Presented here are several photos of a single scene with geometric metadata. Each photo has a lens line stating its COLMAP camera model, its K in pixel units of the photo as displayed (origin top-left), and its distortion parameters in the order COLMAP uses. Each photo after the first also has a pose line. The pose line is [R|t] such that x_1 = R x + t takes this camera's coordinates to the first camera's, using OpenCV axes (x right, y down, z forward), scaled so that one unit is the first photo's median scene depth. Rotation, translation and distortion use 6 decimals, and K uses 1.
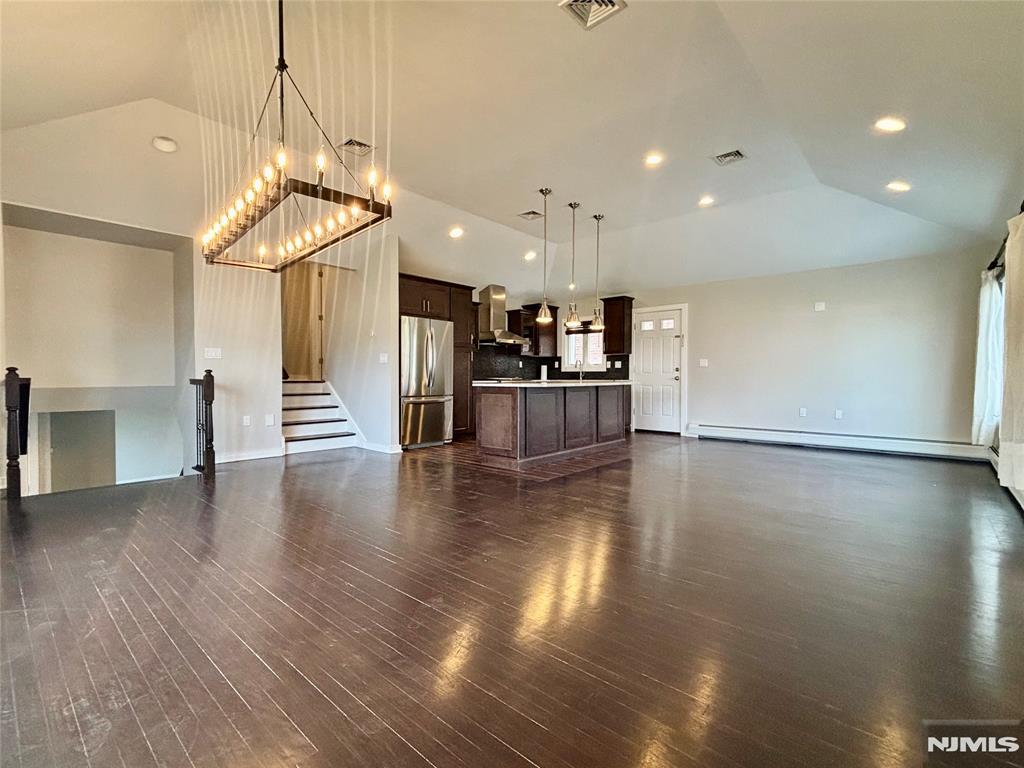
lens RADIAL K [[468.9, 0, 509.0], [0, 468.9, 387.7], [0, 0, 1]] dist [0.011758, -0.001795]
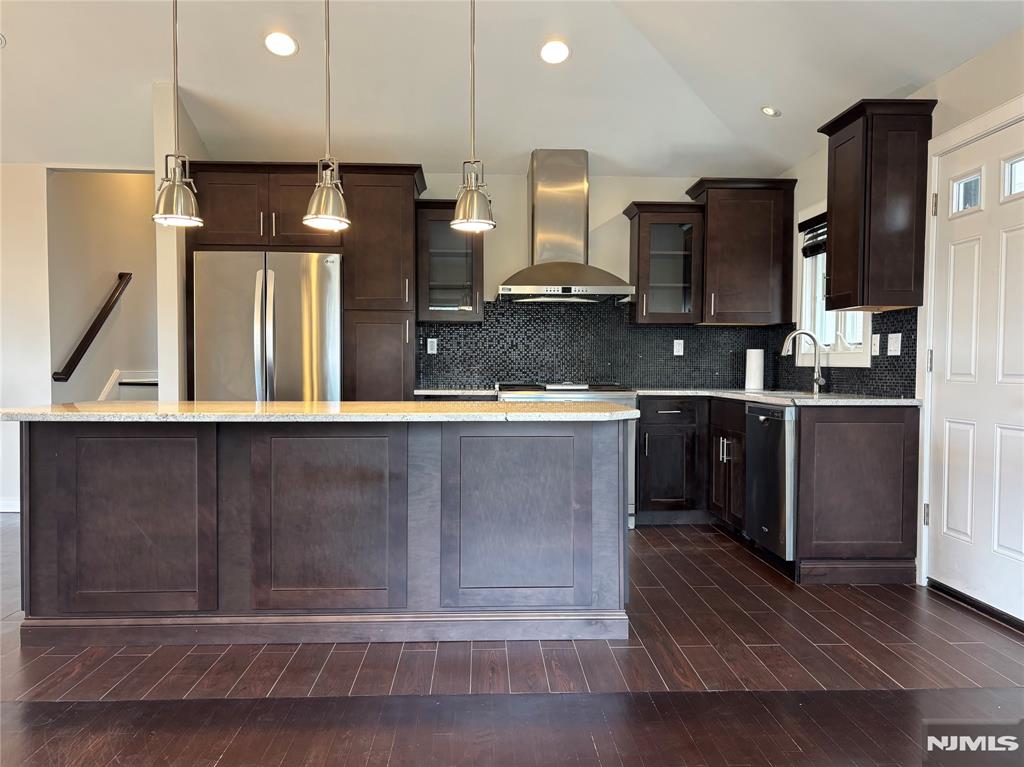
lens RADIAL K [[807.7, 0, 519.5], [0, 807.7, 380.5], [0, 0, 1]] dist [0.037982, 0.000570]
pose [[0.700200, 0.014715, -0.713795, 0.442582], [-0.020433, 0.999791, 0.000567, -0.023093], [0.713654, 0.014188, 0.700355, 0.497162]]
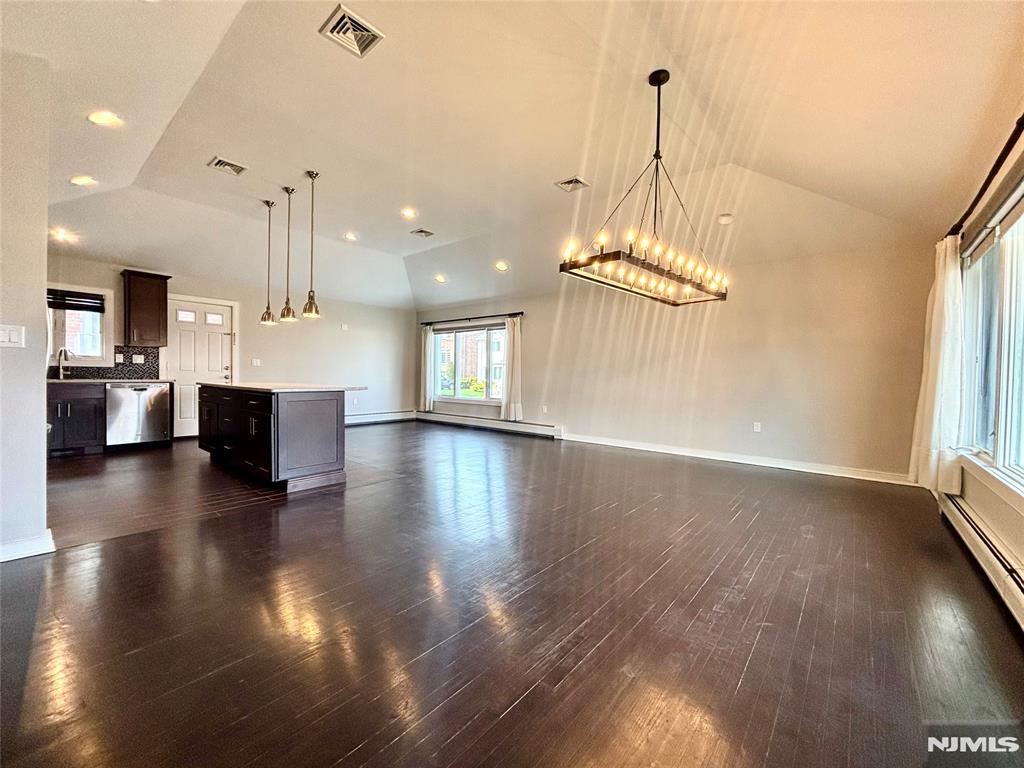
lens RADIAL K [[418.9, 0, 507.3], [0, 418.9, 383.7], [0, 0, 1]] dist [-0.000082, -0.000310]
pose [[-0.018935, -0.022617, 0.999565, -0.484467], [0.007920, 0.999709, 0.022770, -0.020299], [-0.999789, 0.008347, -0.018750, 0.417216]]
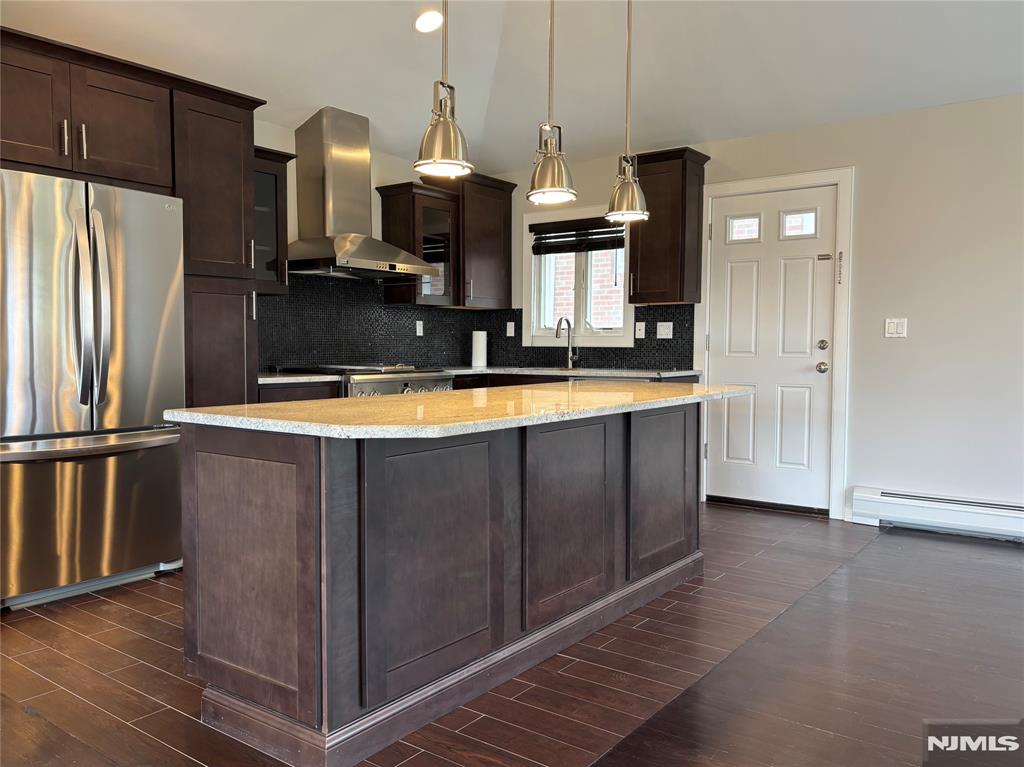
lens RADIAL K [[807.7, 0, 519.2], [0, 807.7, 390.6], [0, 0, 1]] dist [0.037982, 0.000570]
pose [[0.995379, -0.003810, 0.095946, 0.047857], [0.000500, 0.999404, 0.034505, -0.022953], [-0.096021, -0.034297, 0.994788, 0.348140]]
